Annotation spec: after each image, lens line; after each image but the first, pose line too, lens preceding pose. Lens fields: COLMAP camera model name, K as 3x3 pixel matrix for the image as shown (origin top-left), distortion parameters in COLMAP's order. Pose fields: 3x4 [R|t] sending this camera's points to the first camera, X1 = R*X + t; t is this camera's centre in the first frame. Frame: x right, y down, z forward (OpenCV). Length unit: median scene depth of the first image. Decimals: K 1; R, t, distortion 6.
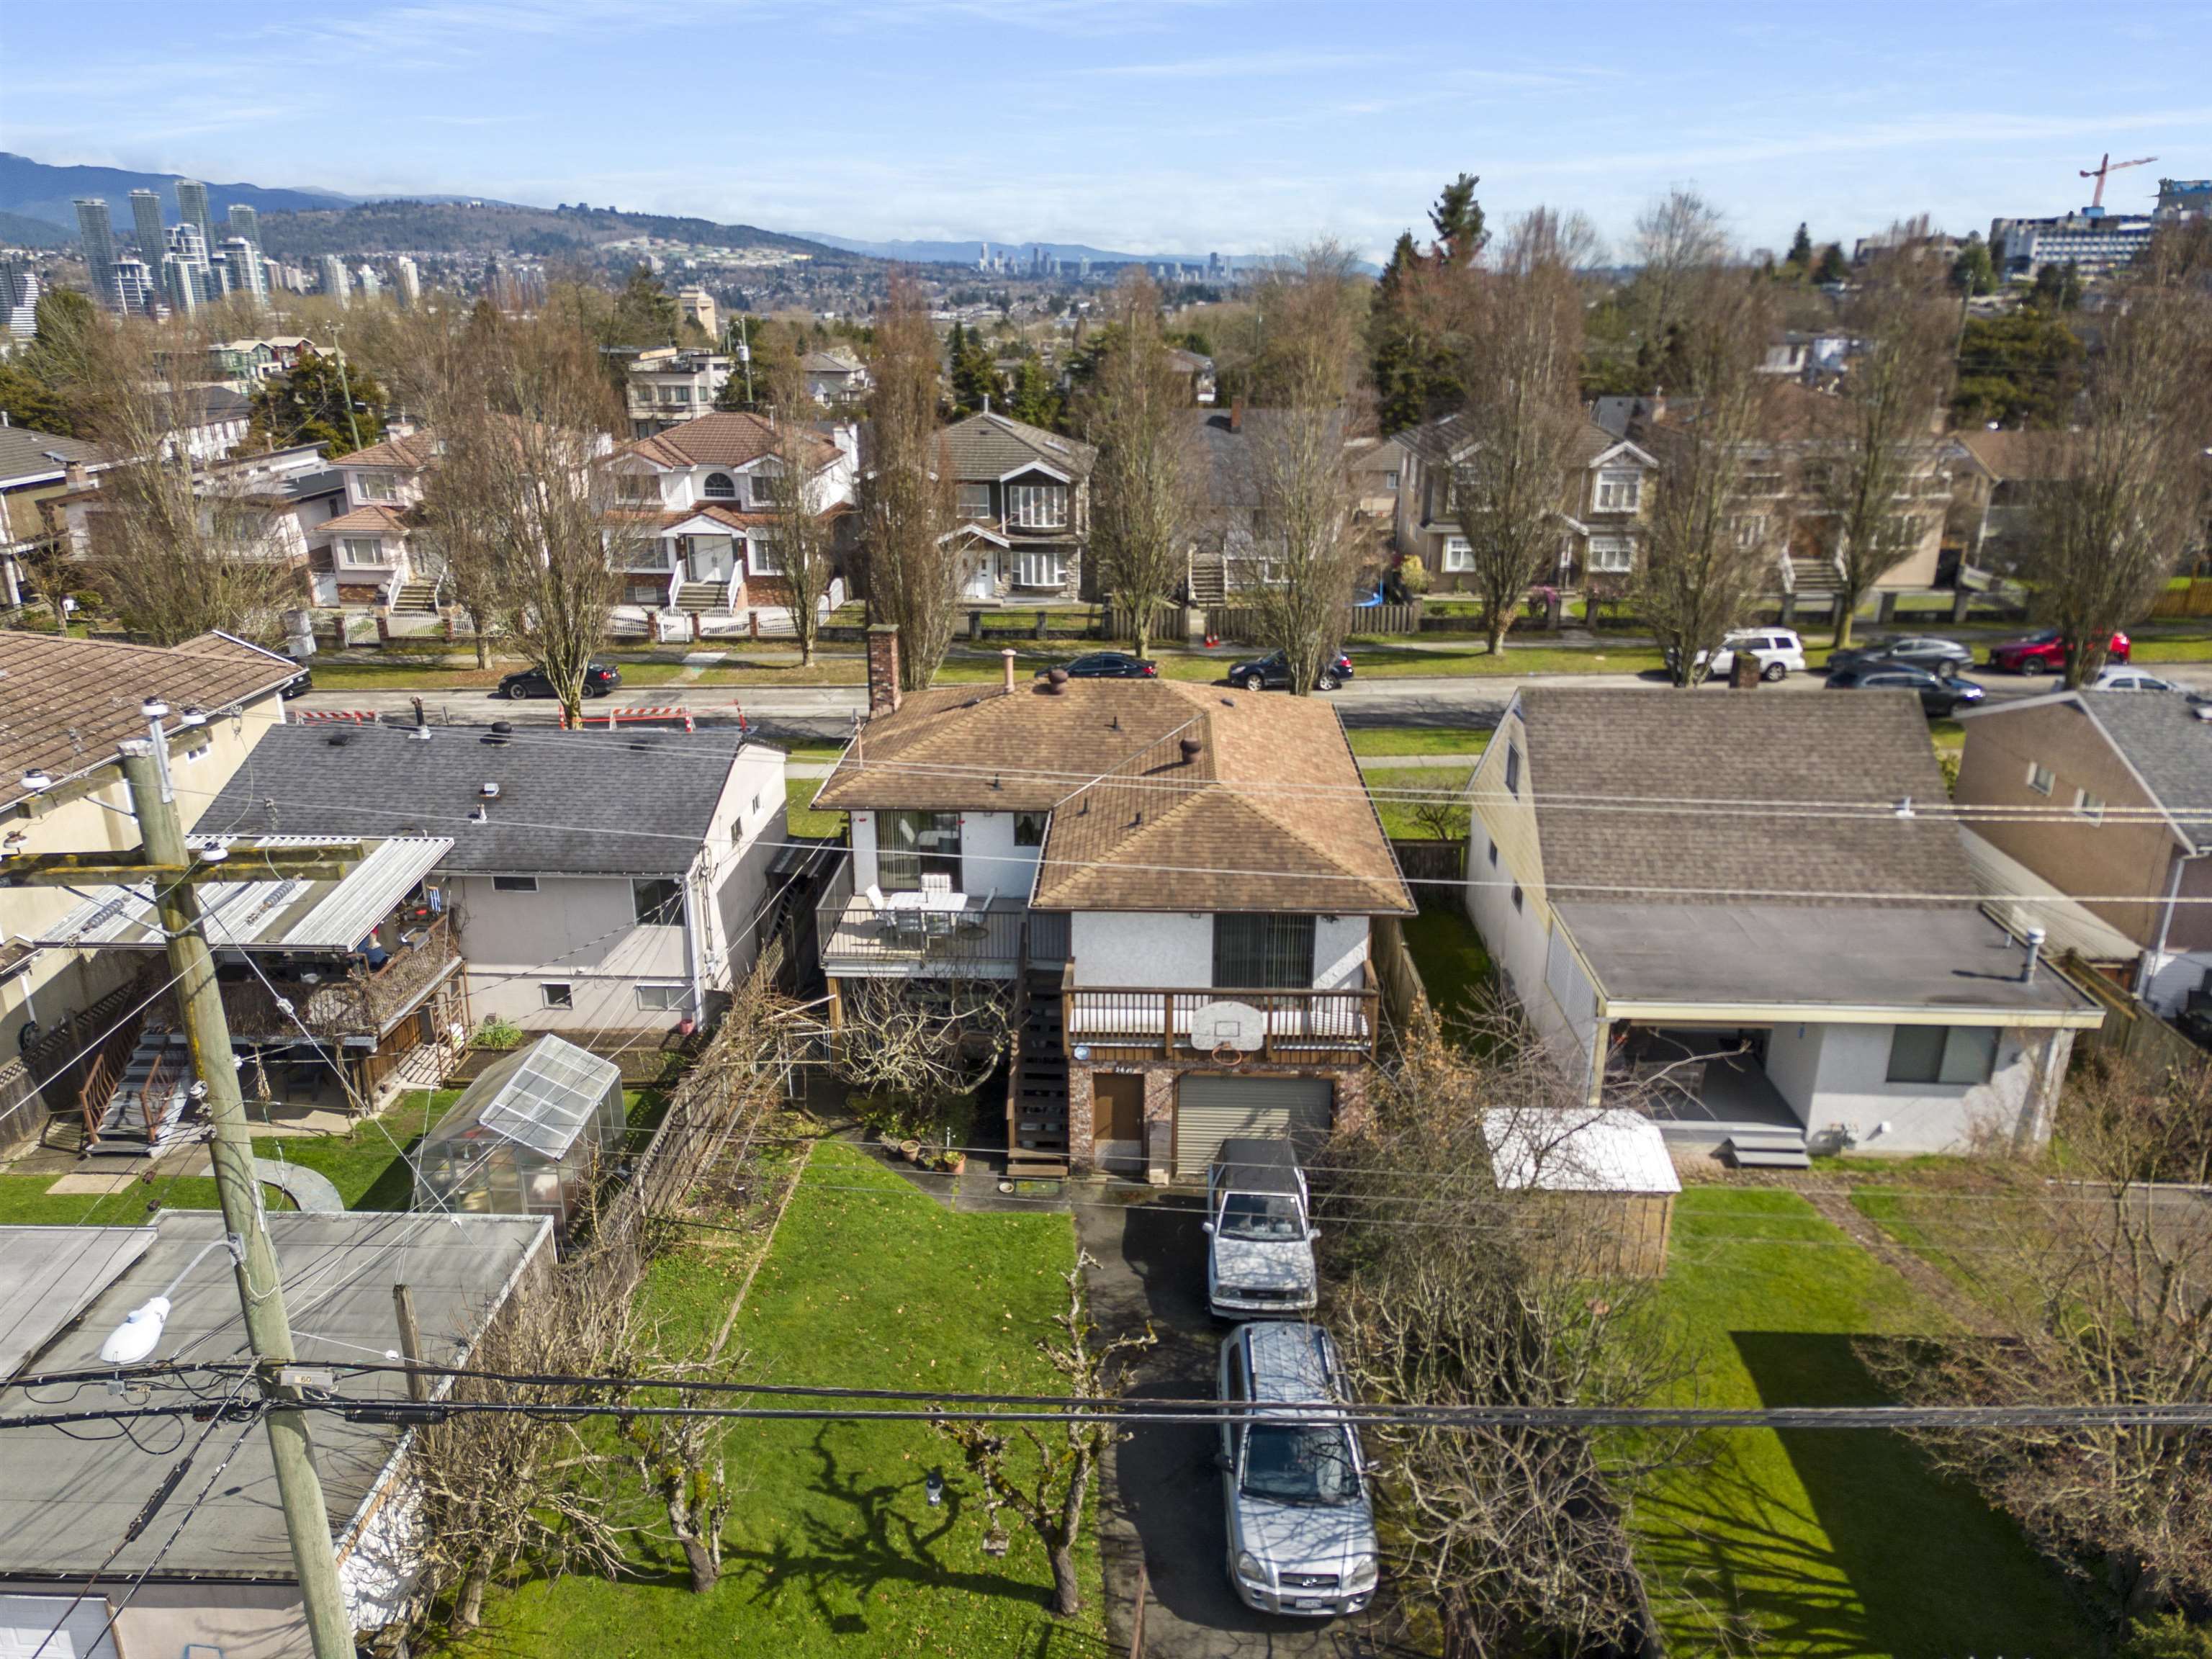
lens RADIAL K [[1538.4, 0, 1106.0], [0, 1538.4, 829.5], [0, 0, 1]] dist [0.080800, -0.057094]
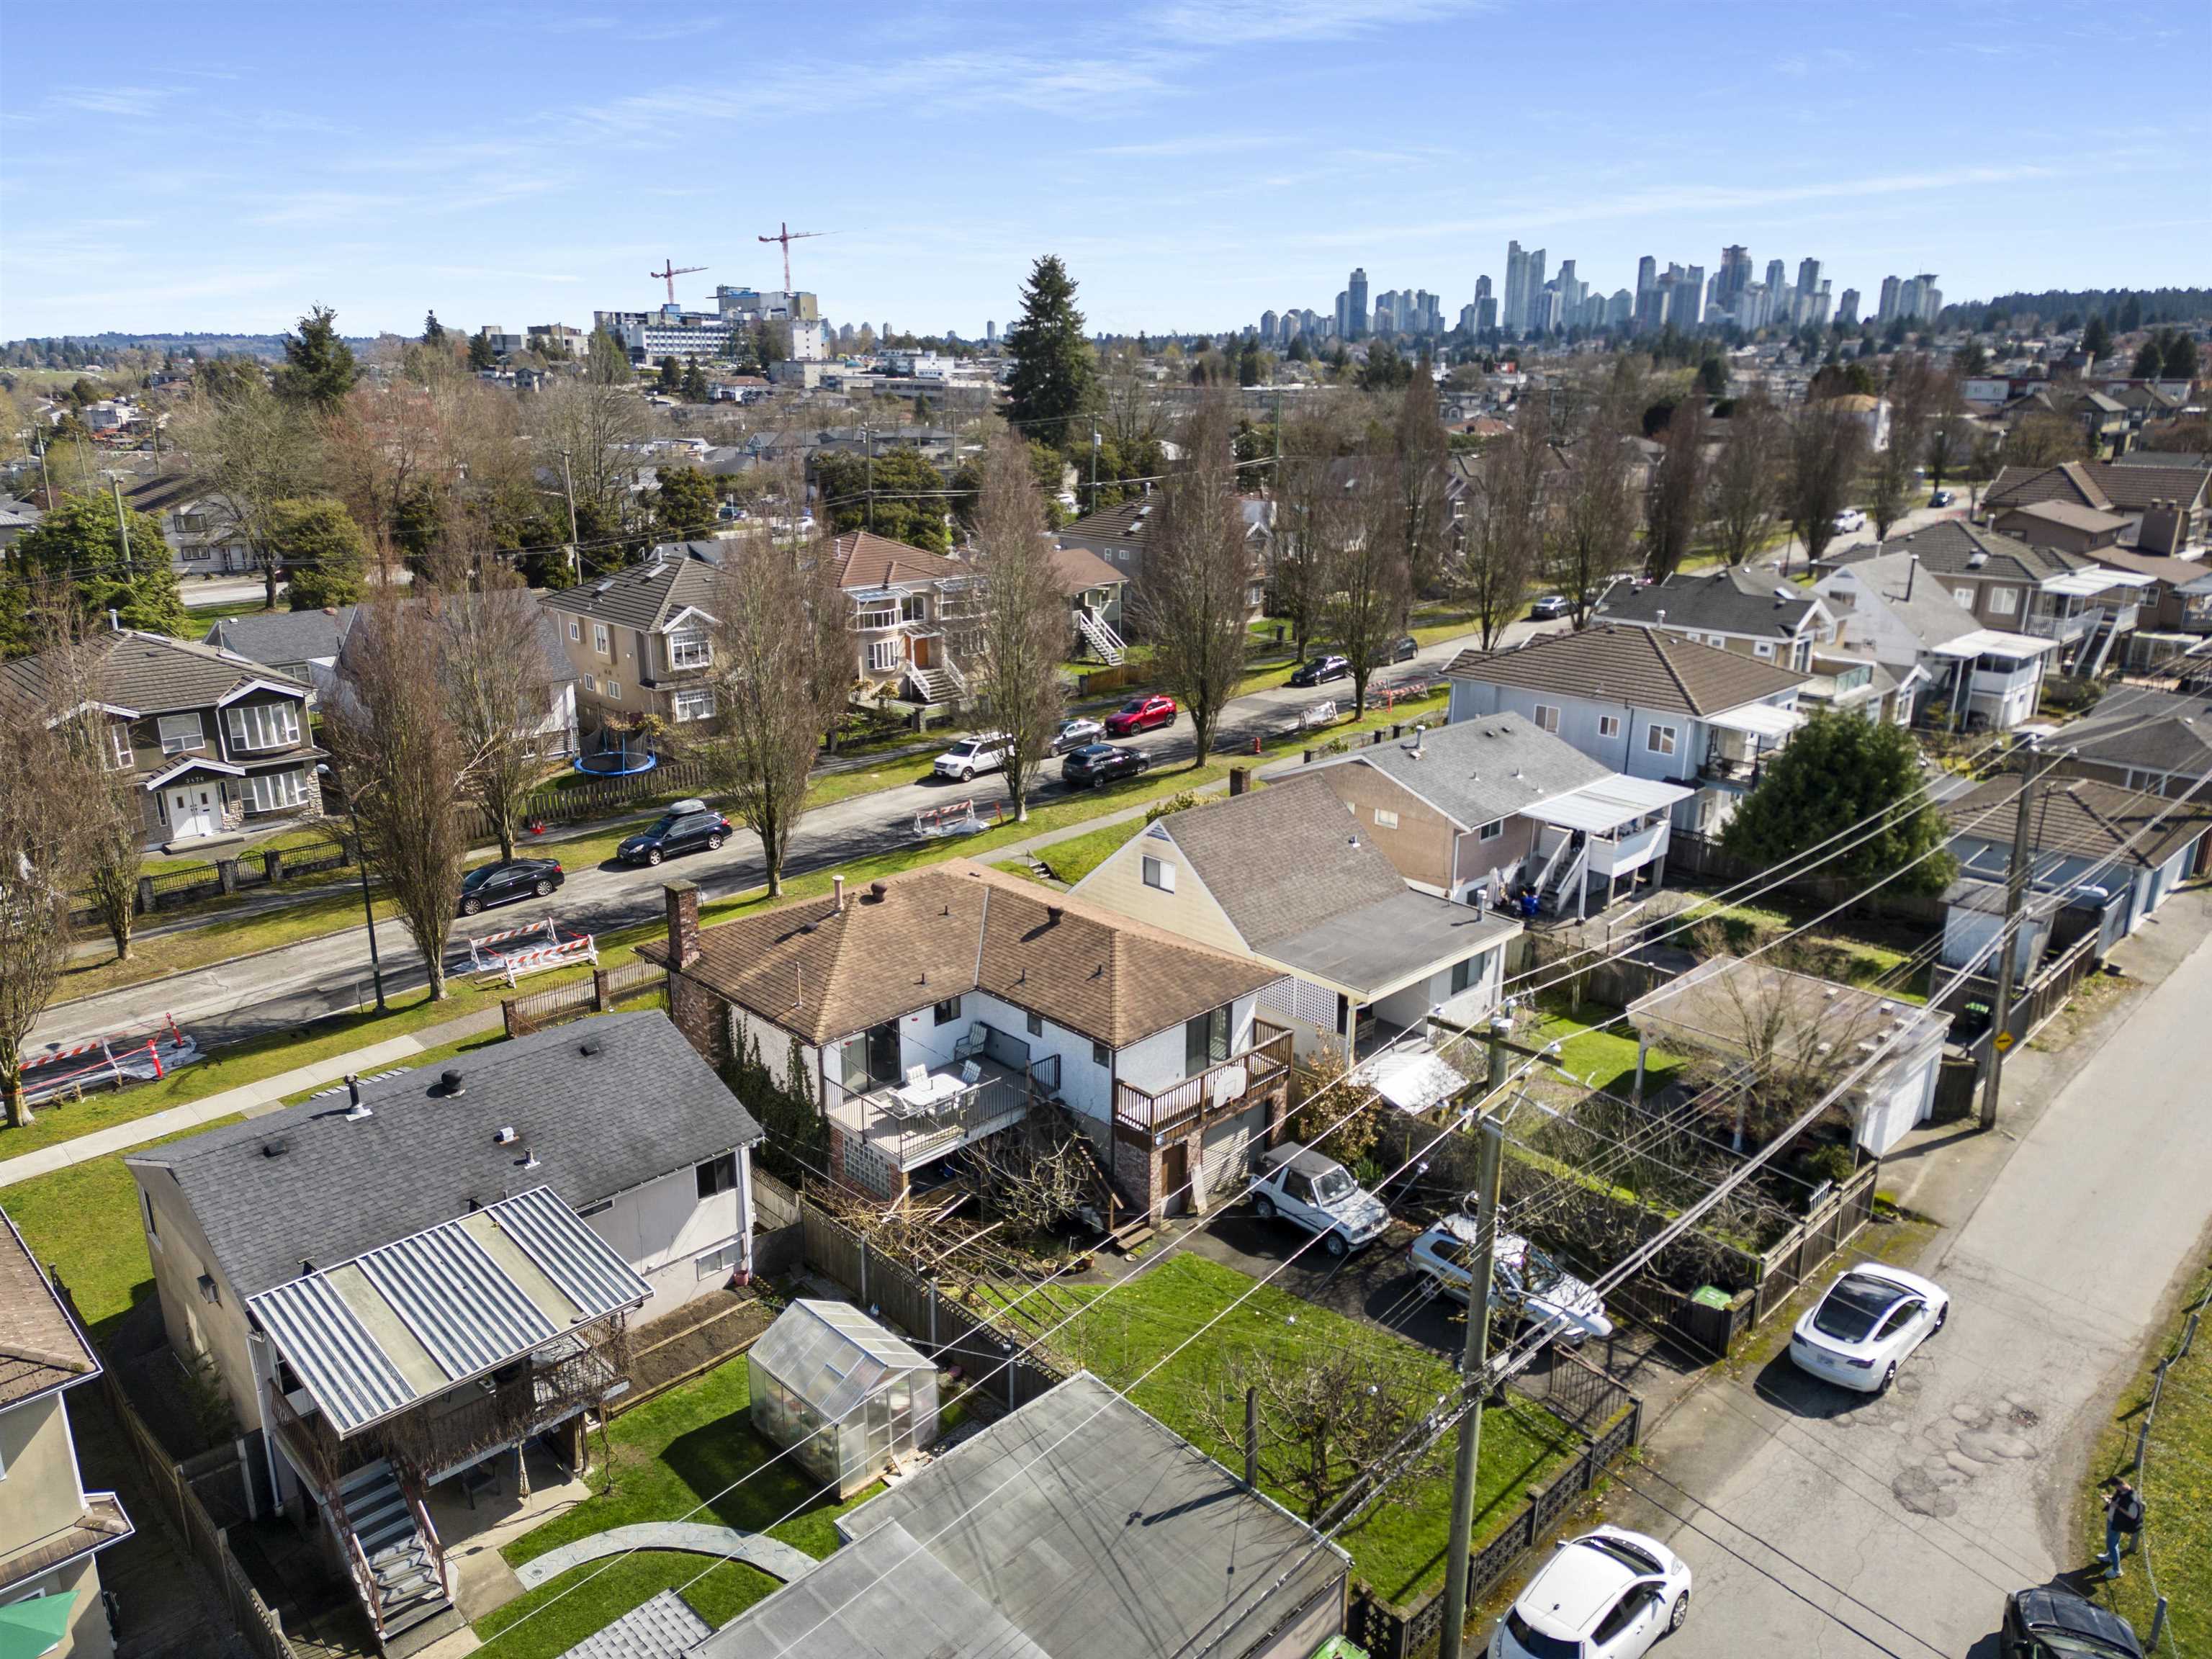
lens RADIAL K [[1538.4, 0, 1106.0], [0, 1538.4, 829.5], [0, 0, 1]] dist [0.080800, -0.057094]
pose [[0.687132, -0.213846, 0.694348, -0.800821], [0.240669, 0.968740, 0.060185, -0.187833], [-0.685513, 0.125753, 0.717118, -0.012727]]
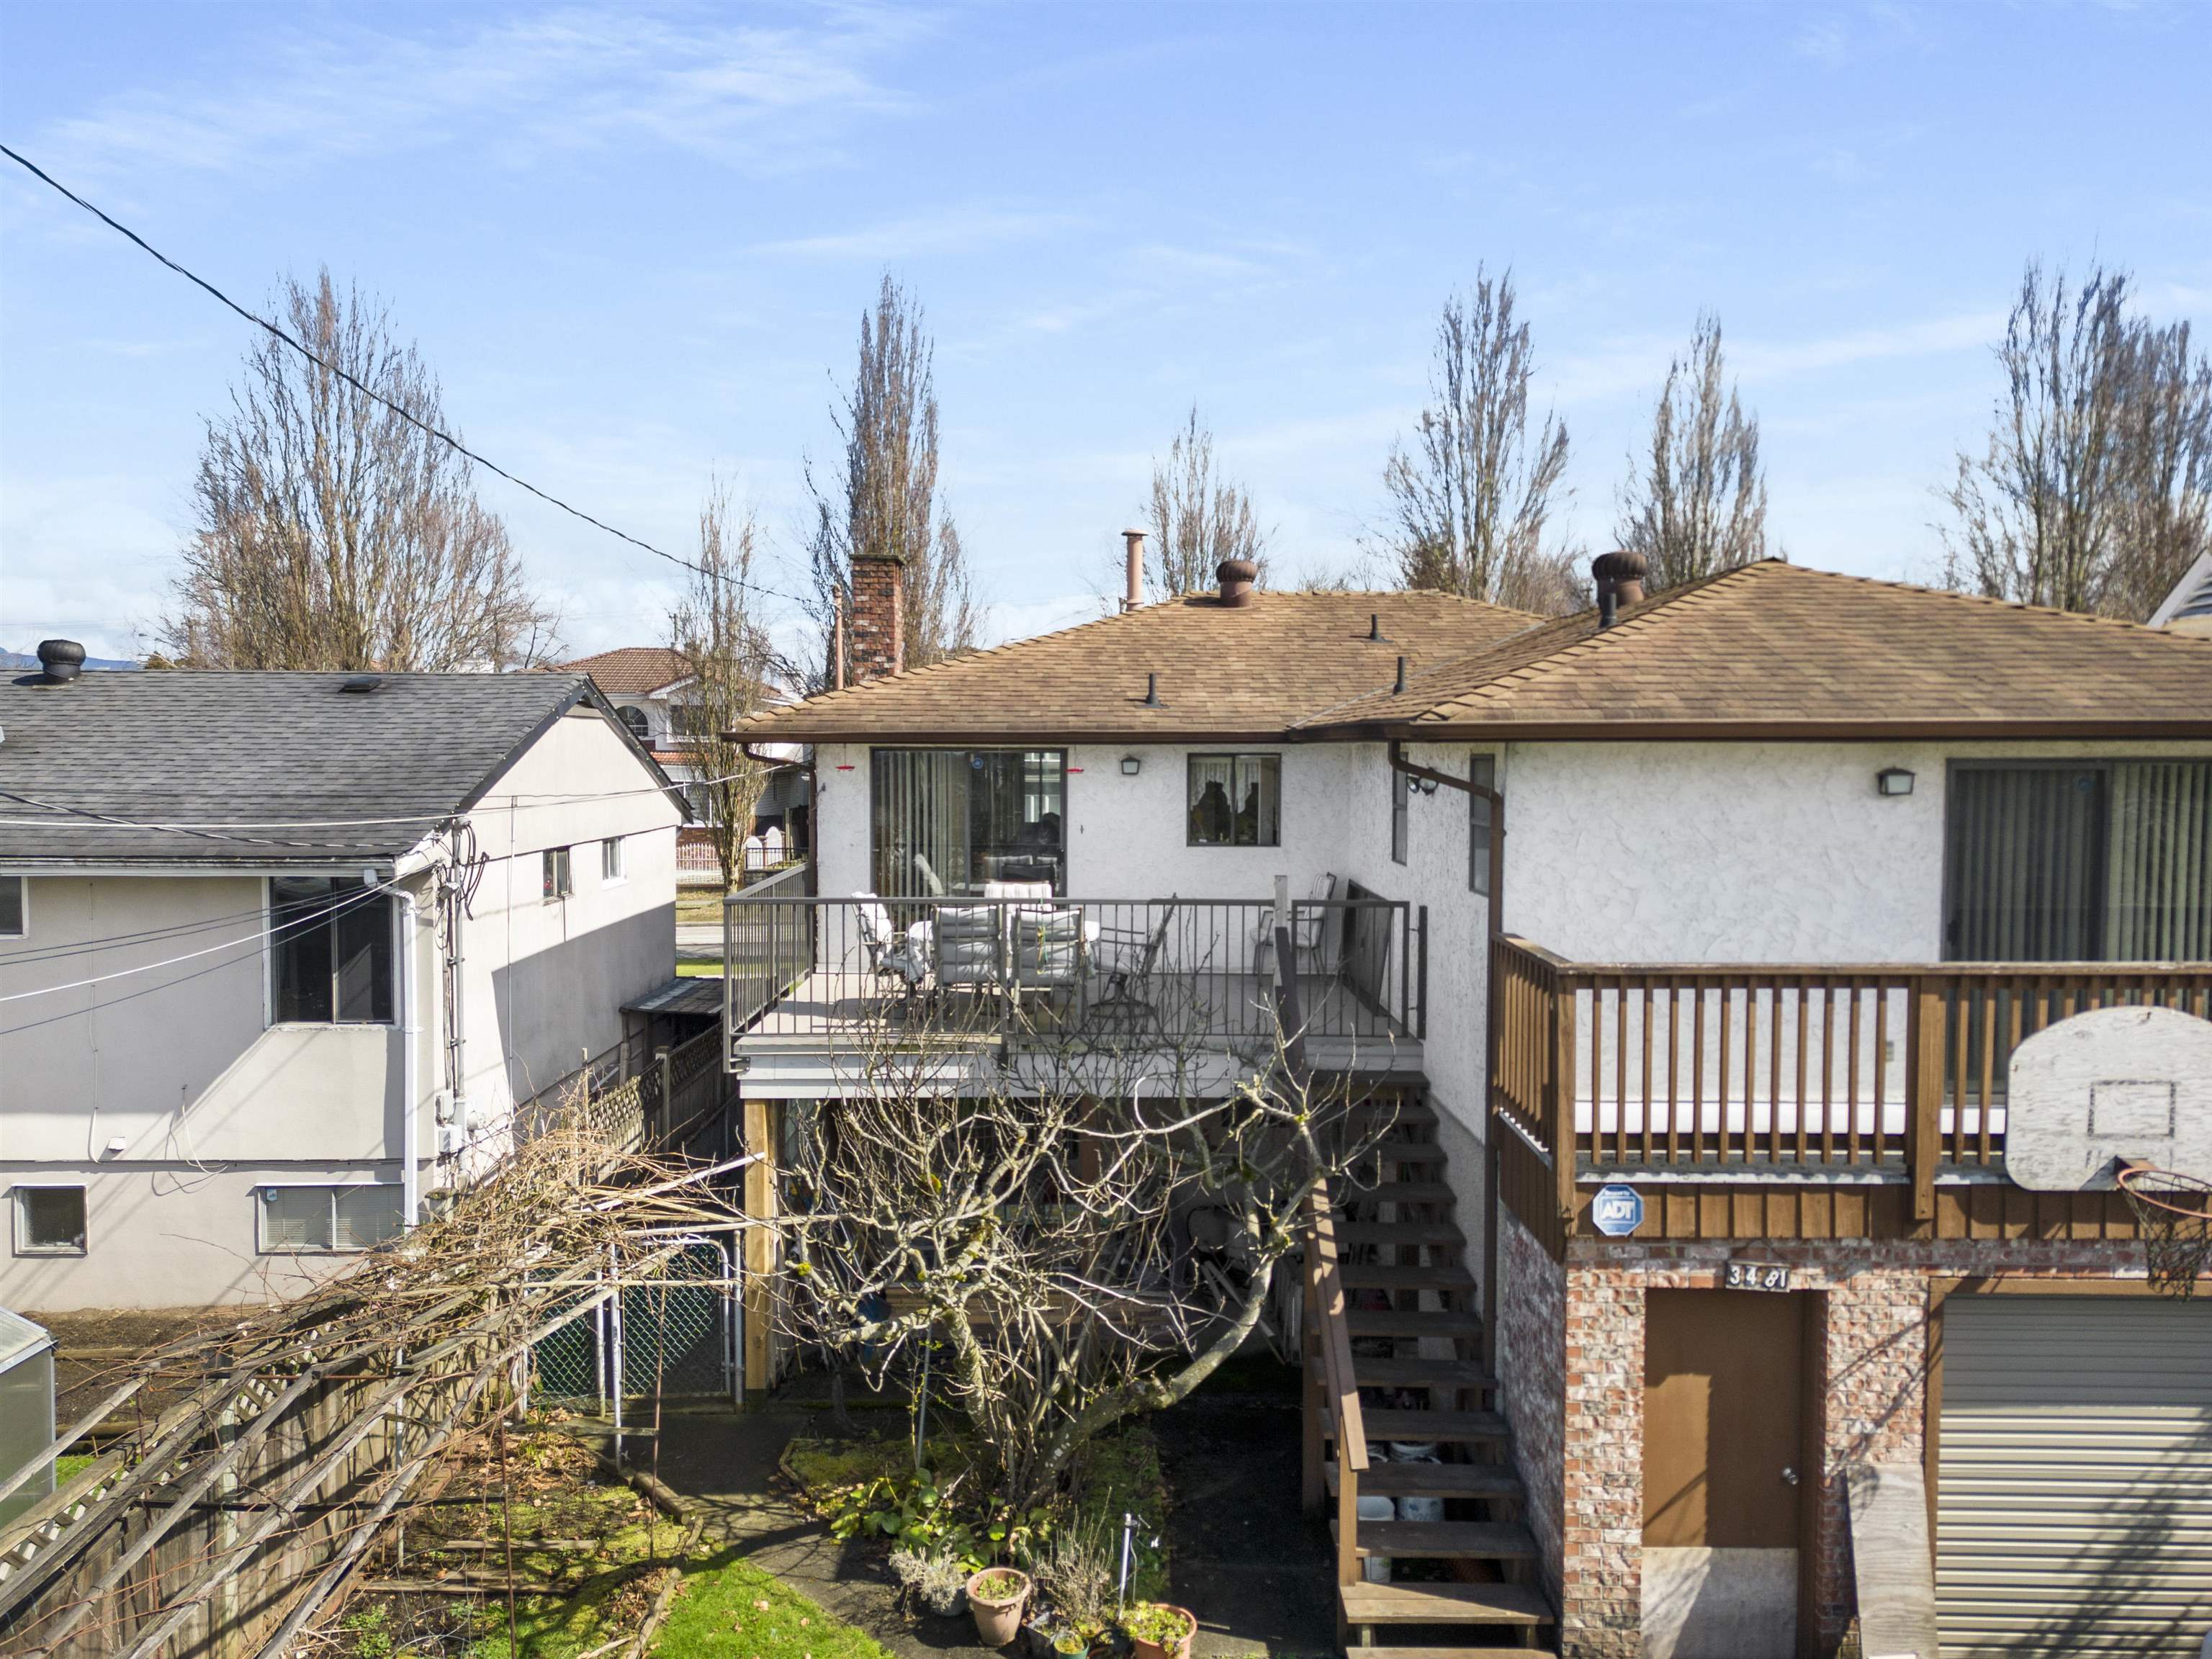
lens RADIAL K [[1576.2, 0, 1106.0], [0, 1576.2, 829.5], [0, 0, 1]] dist [0.036448, 0.002027]
pose [[0.999121, -0.003490, 0.041779, -0.102275], [0.014794, 0.961776, -0.273437, 0.128558], [-0.039228, 0.273814, 0.960982, 0.574357]]
